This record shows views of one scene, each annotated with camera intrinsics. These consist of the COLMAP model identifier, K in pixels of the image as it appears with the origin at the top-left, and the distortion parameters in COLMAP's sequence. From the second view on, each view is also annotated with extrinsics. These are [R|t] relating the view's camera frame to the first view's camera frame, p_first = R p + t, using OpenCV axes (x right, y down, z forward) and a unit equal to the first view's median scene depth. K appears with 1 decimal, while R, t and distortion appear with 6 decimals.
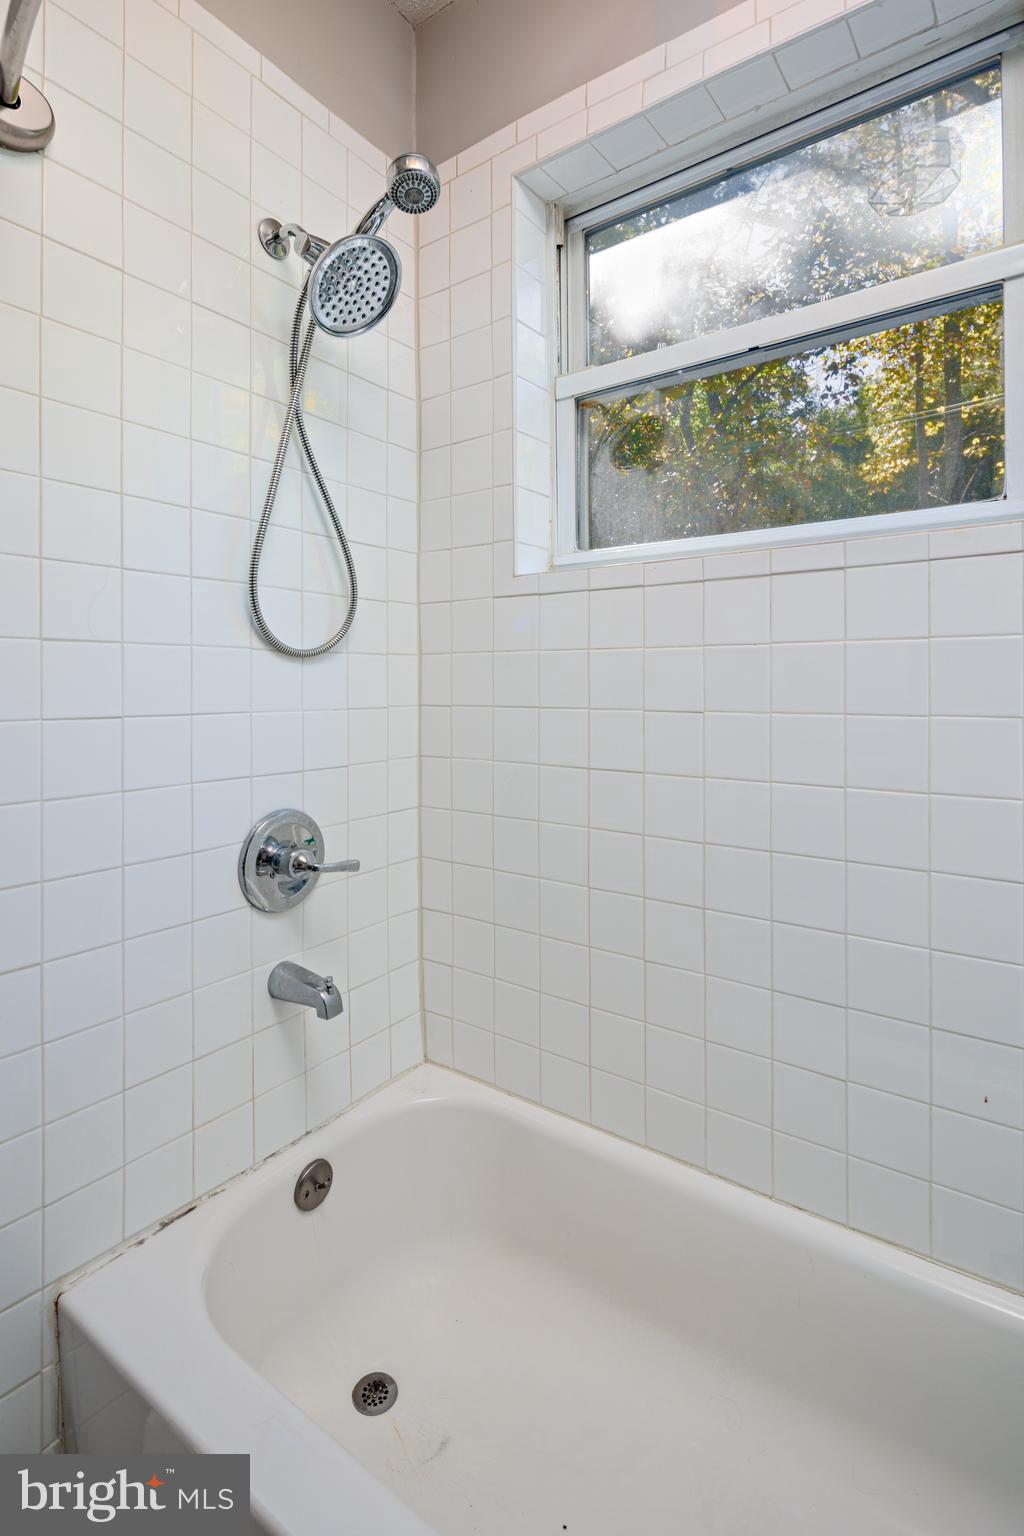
lens RADIAL K [[742.8, 0, 505.8], [0, 742.8, 694.3], [0, 0, 1]] dist [-0.004345, -0.000619]
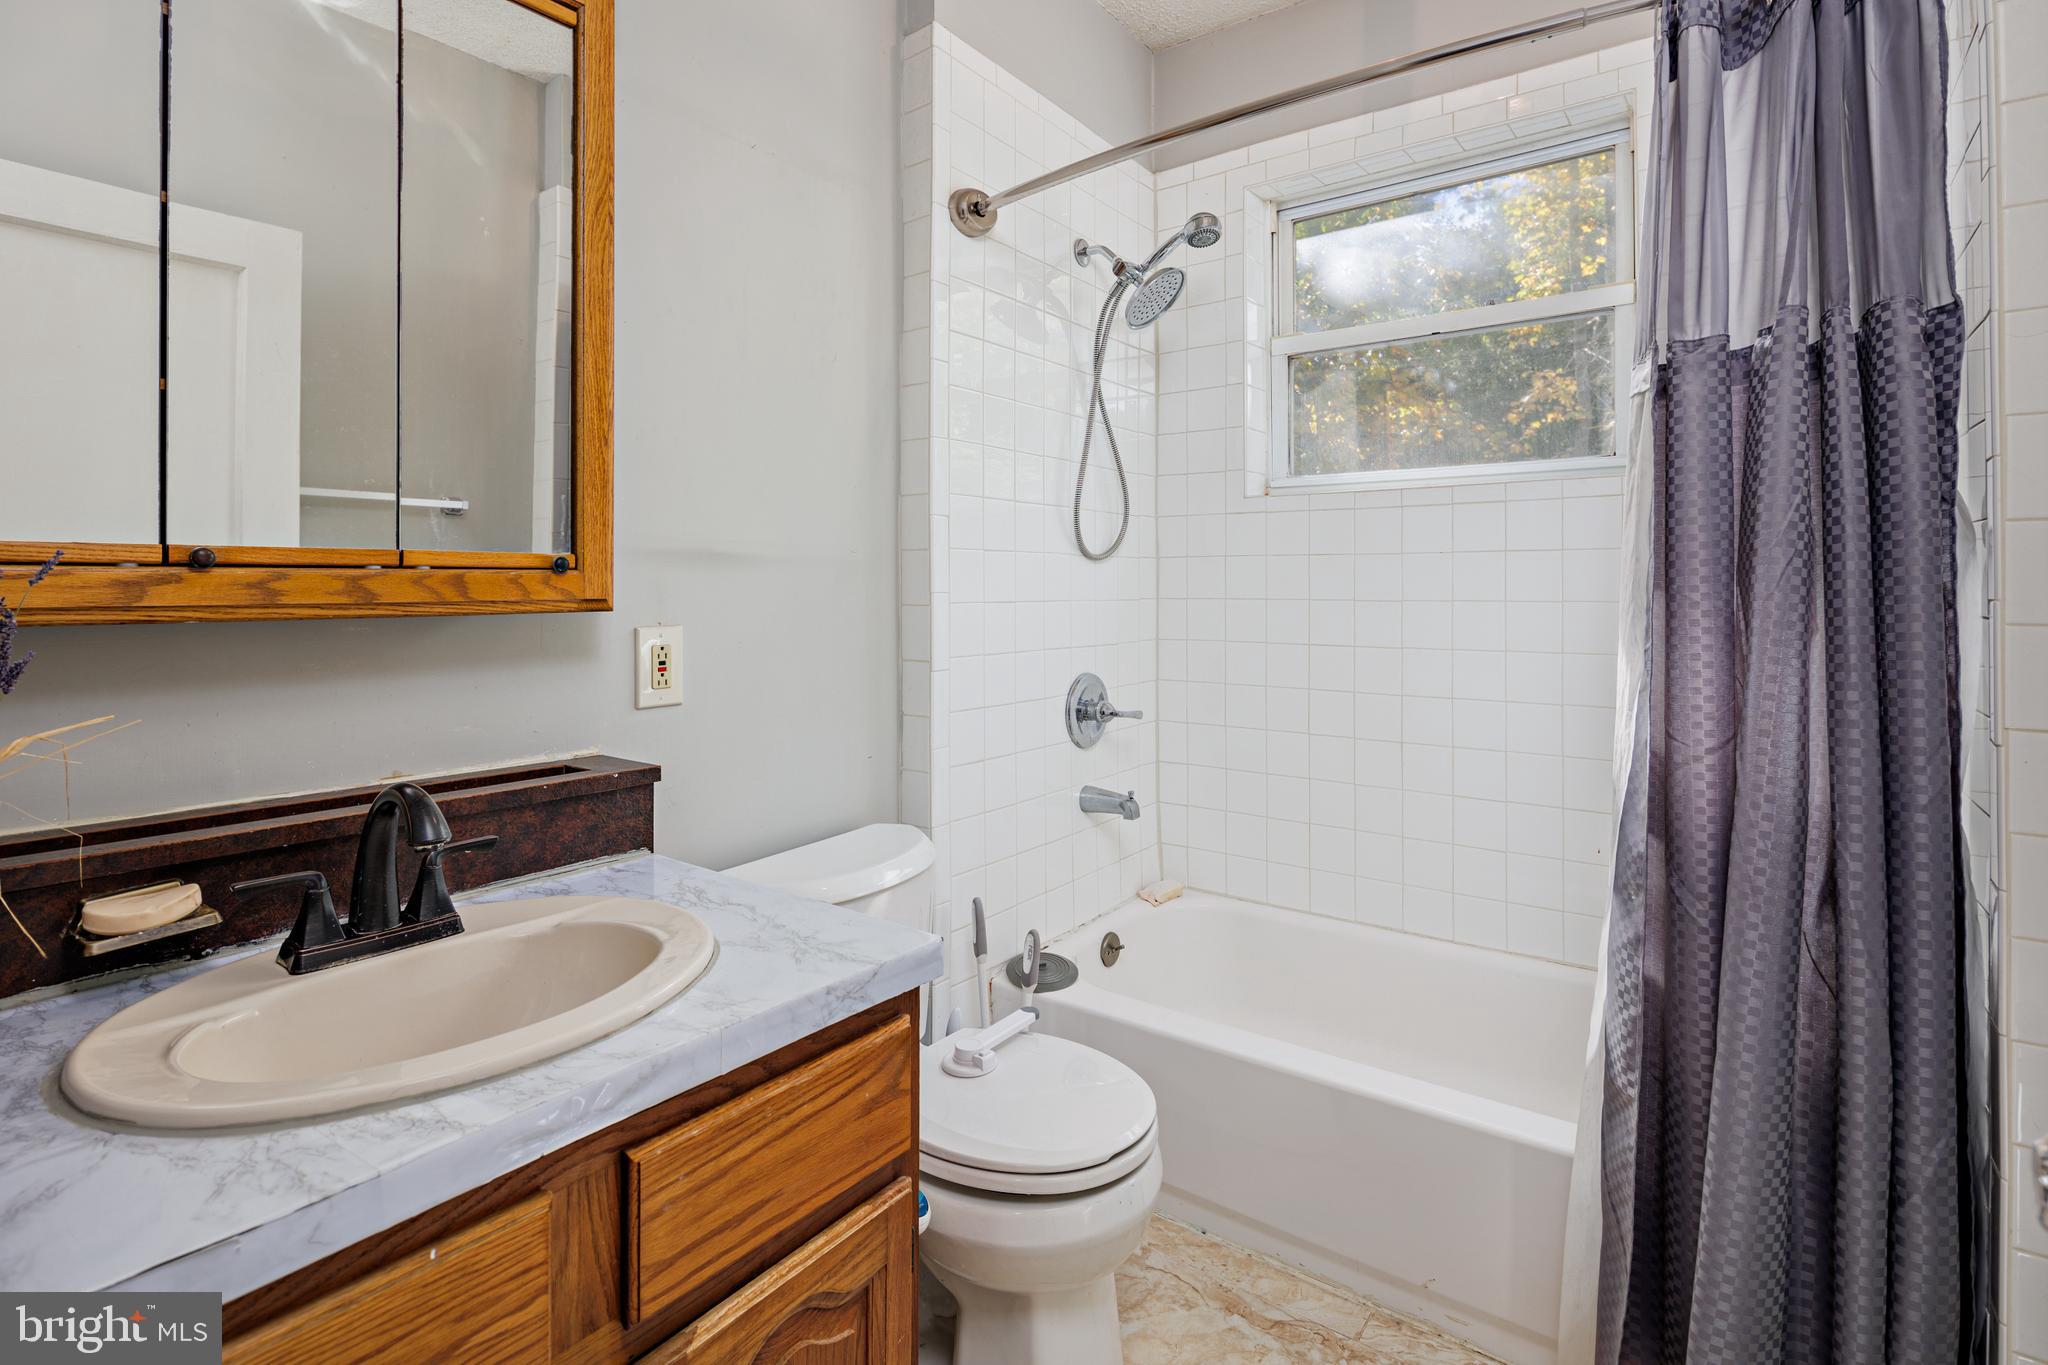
lens RADIAL K [[990.5, 0, 1018.2], [0, 990.5, 598.6], [0, 0, 1]] dist [-0.004345, -0.000619]
pose [[0.999985, 0.000590, -0.005520, -0.355276], [-0.000587, 1.000000, 0.000554, 0.015669], [0.005521, -0.000551, 0.999985, -0.690309]]
